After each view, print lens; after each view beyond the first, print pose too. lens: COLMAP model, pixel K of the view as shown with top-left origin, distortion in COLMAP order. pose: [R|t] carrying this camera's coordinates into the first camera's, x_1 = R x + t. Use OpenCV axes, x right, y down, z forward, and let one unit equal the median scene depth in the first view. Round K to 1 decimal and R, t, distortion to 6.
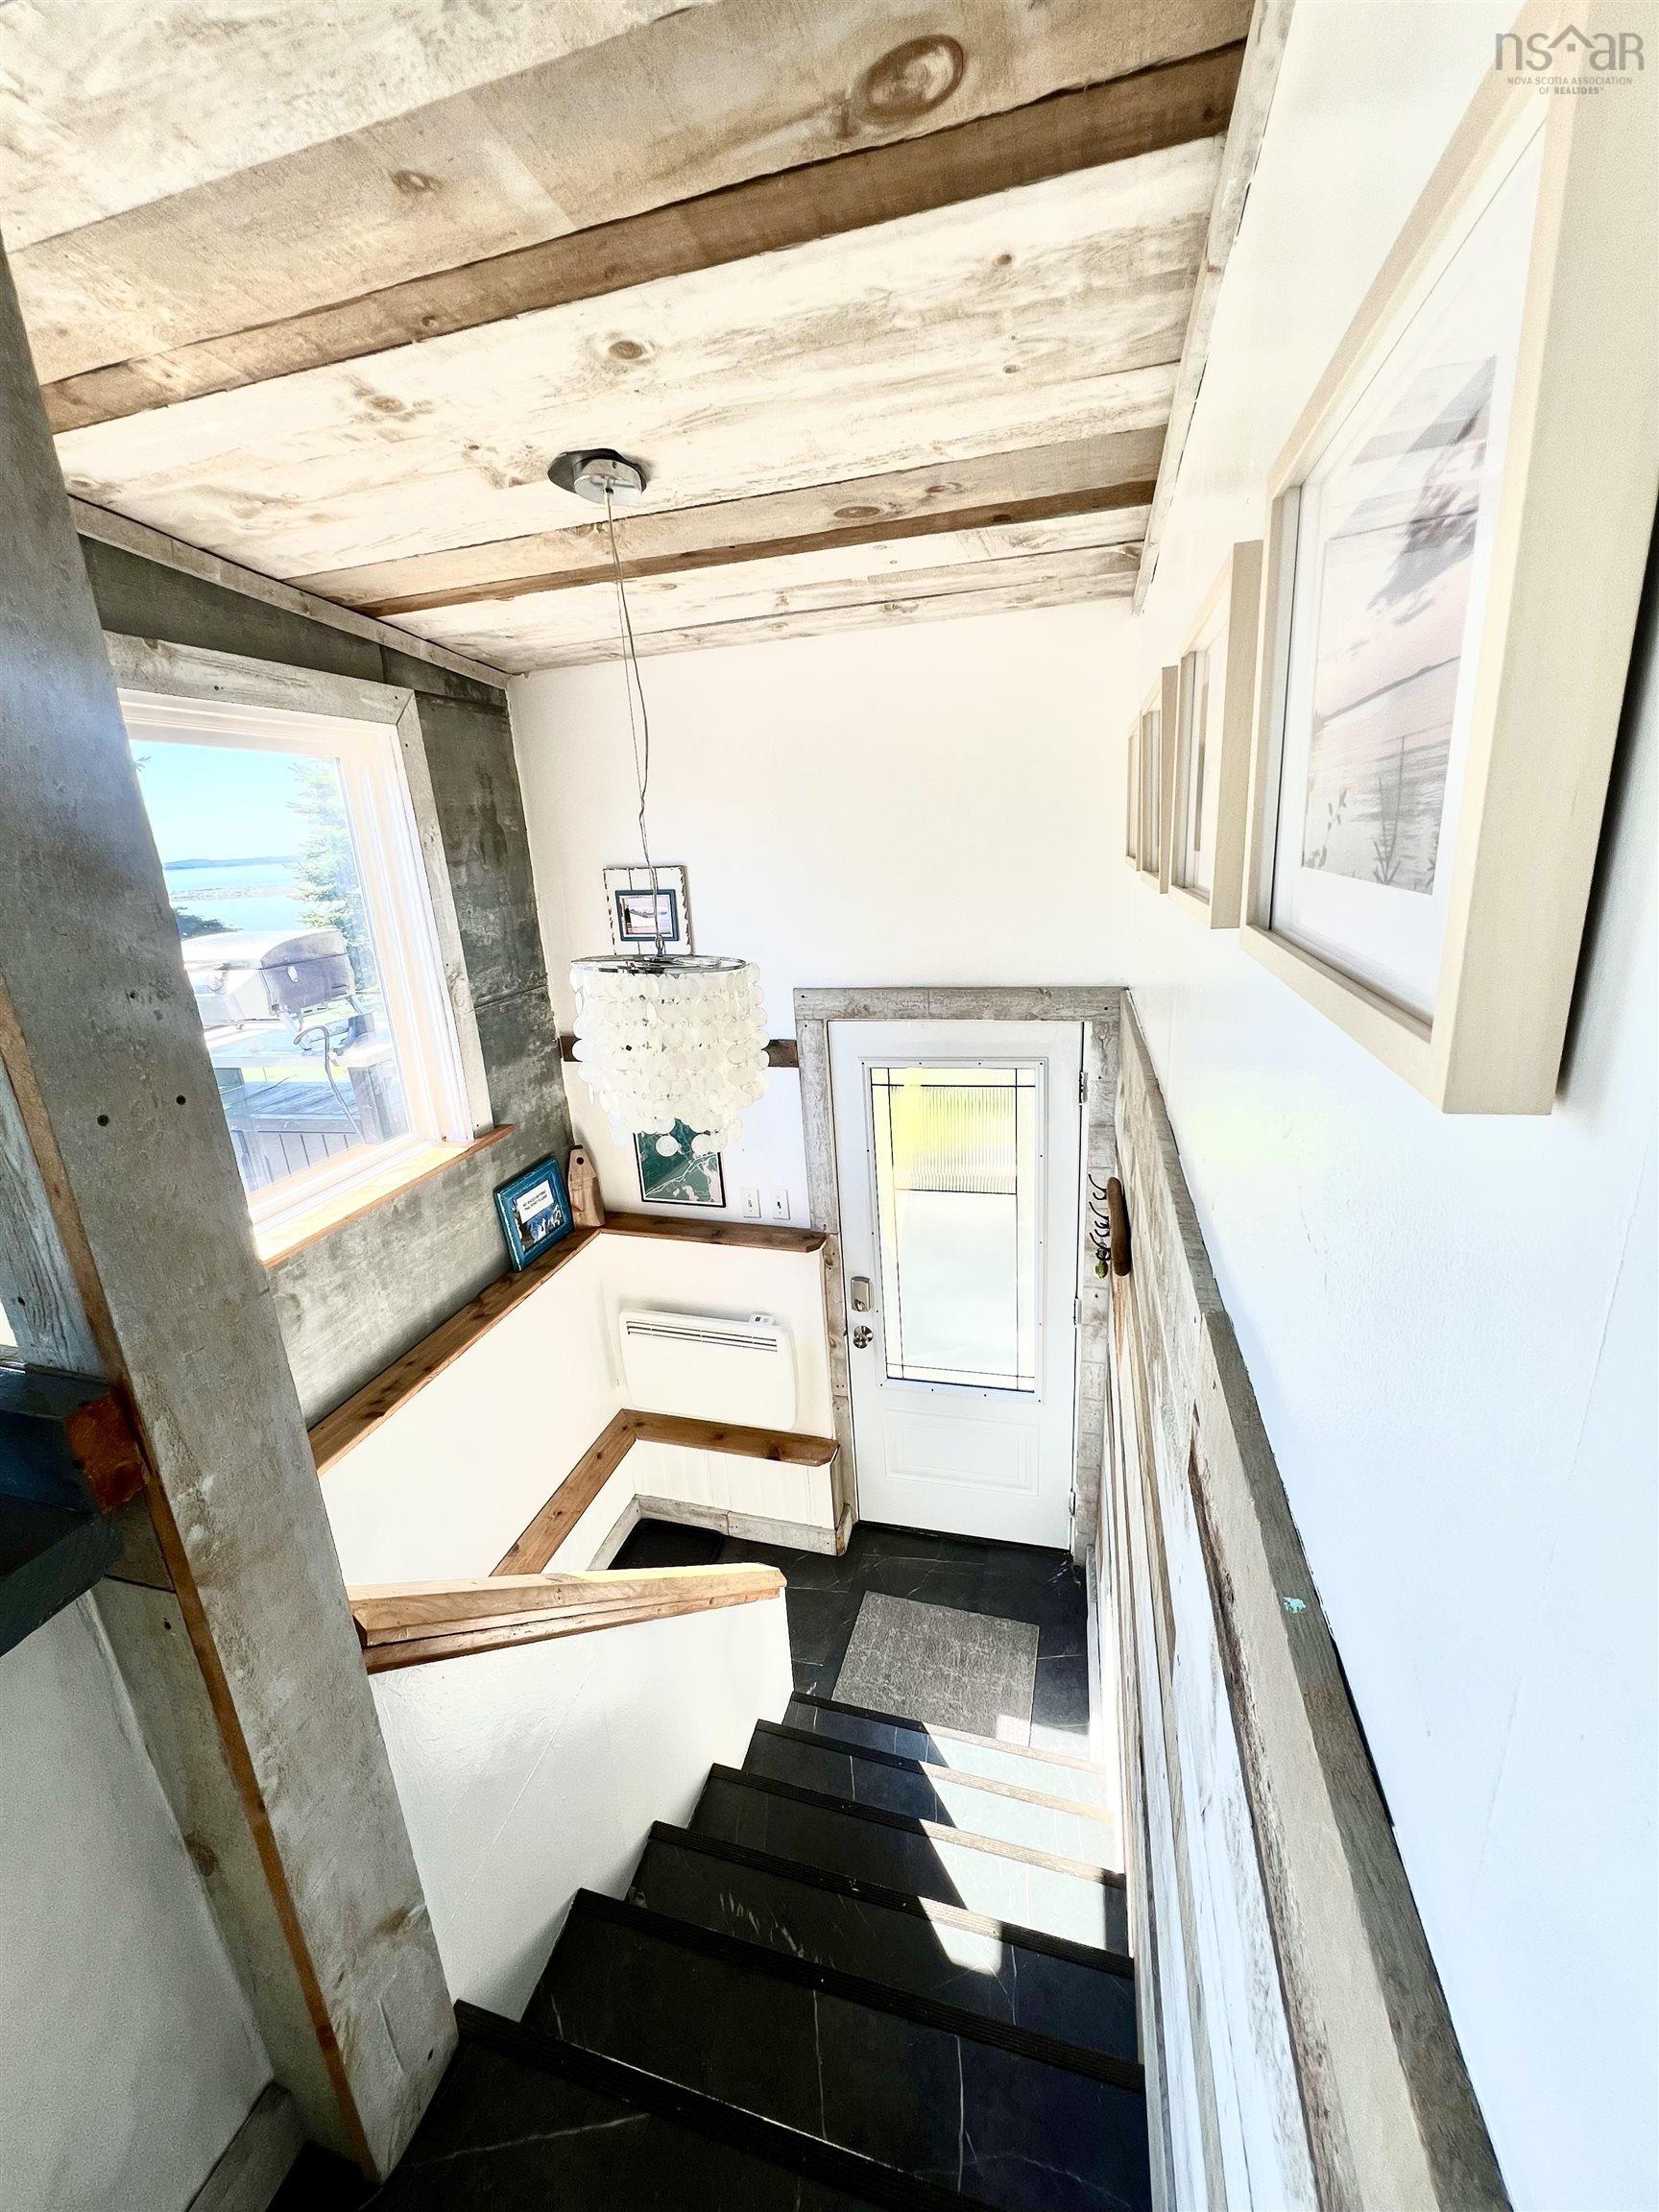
lens RADIAL K [[886.7, 0, 830.3], [0, 886.7, 1098.0], [0, 0, 1]] dist [-0.003054, 0.000113]
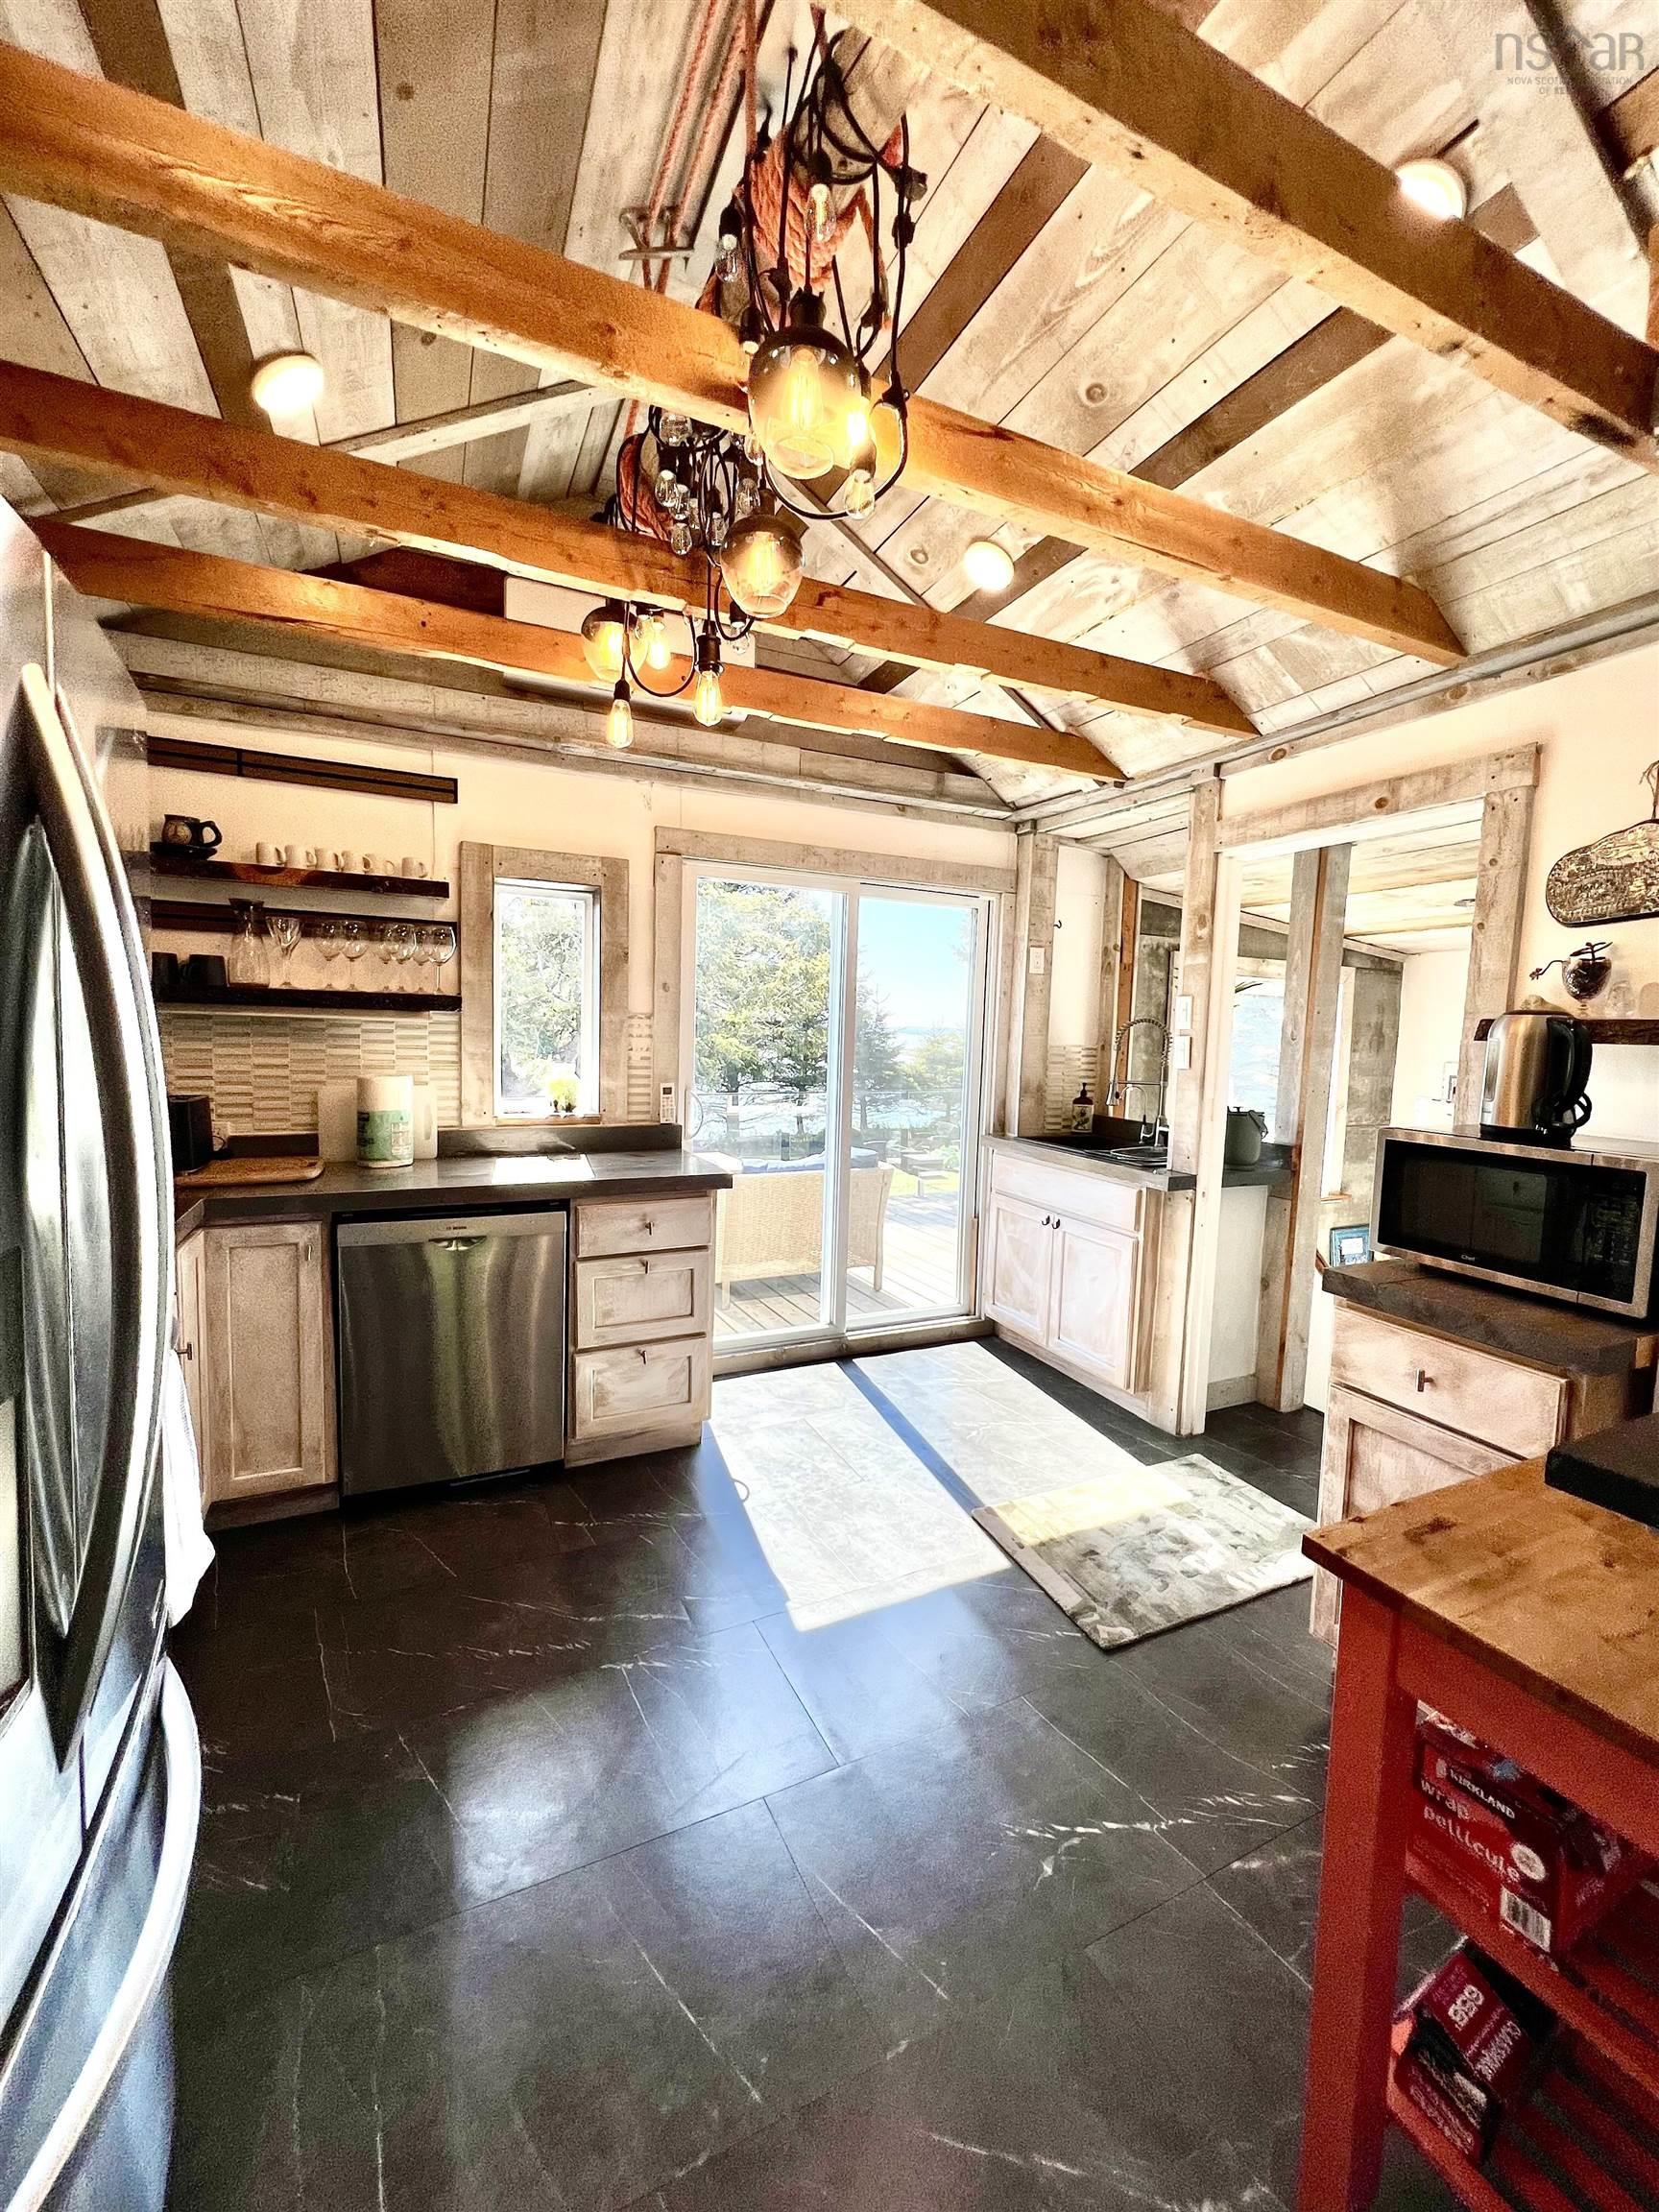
lens RADIAL K [[886.7, 0, 826.3], [0, 886.7, 1105.5], [0, 0, 1]] dist [-0.003054, 0.000113]
pose [[0.641694, 0.142863, -0.753538, 0.279392], [-0.276232, 0.959612, -0.053299, 0.244335], [0.715490, 0.242353, 0.655240, -0.959773]]
